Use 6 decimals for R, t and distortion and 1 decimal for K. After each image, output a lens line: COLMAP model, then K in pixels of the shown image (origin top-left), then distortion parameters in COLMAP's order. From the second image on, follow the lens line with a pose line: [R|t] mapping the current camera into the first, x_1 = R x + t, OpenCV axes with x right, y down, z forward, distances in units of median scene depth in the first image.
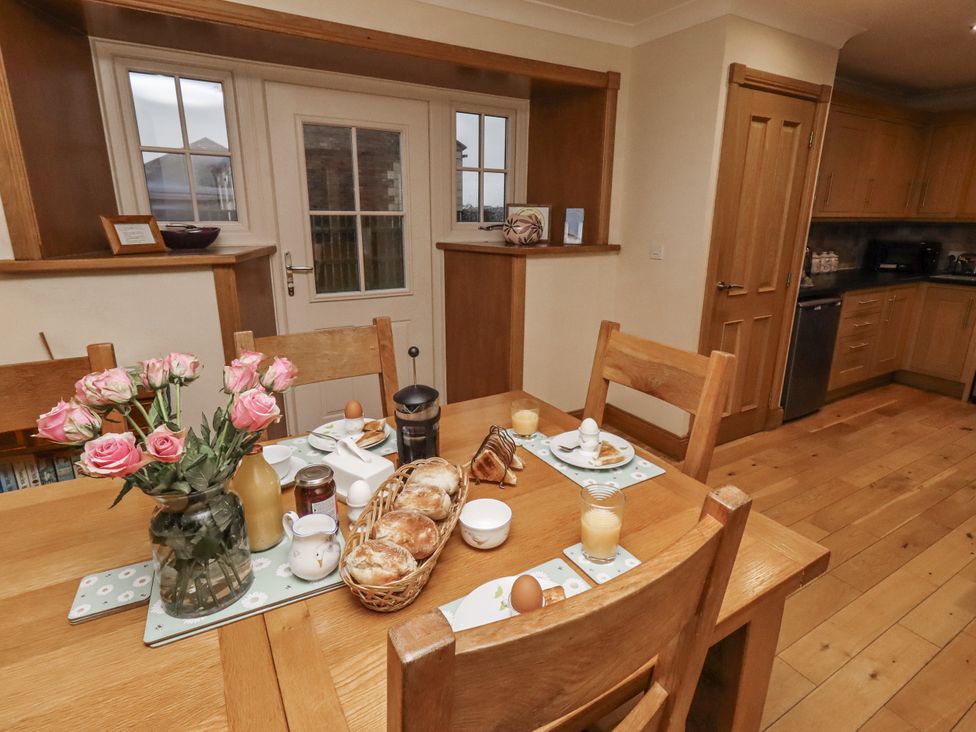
lens RADIAL K [[506.6, 0, 496.2], [0, 506.6, 349.0], [0, 0, 1]] dist [0.003101, 0.000183]
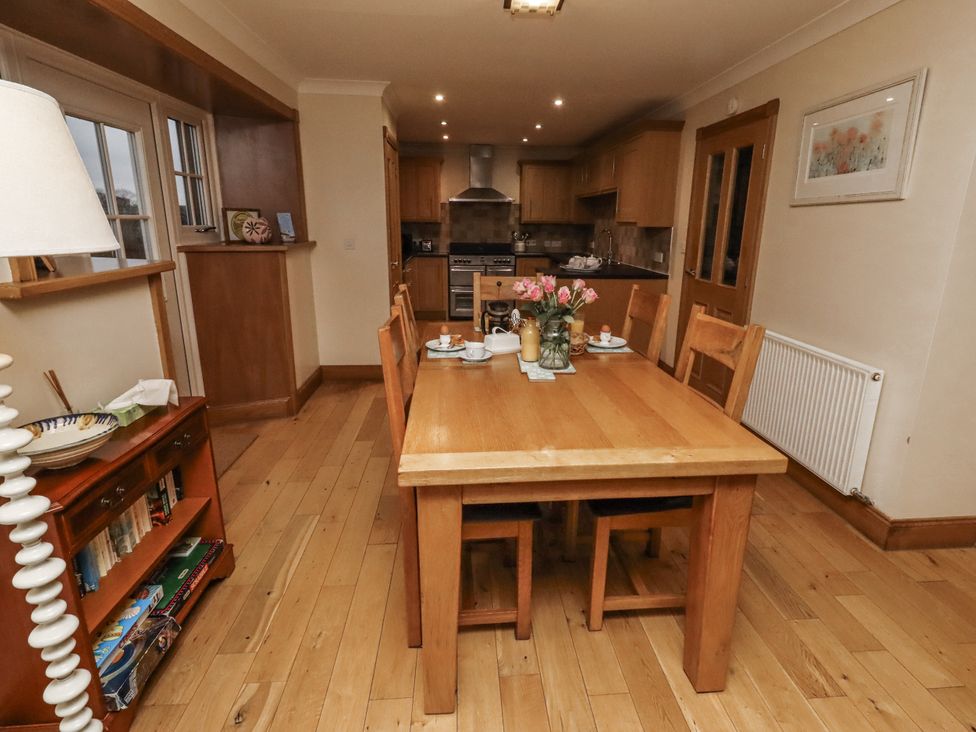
lens RADIAL K [[506.6, 0, 496.2], [0, 506.6, 349.0], [0, 0, 1]] dist [0.003101, 0.000183]
pose [[0.440735, -0.226630, 0.868557, -0.626947], [0.228704, 0.964022, 0.135487, -0.005436], [-0.868013, 0.138928, 0.476709, 0.004391]]
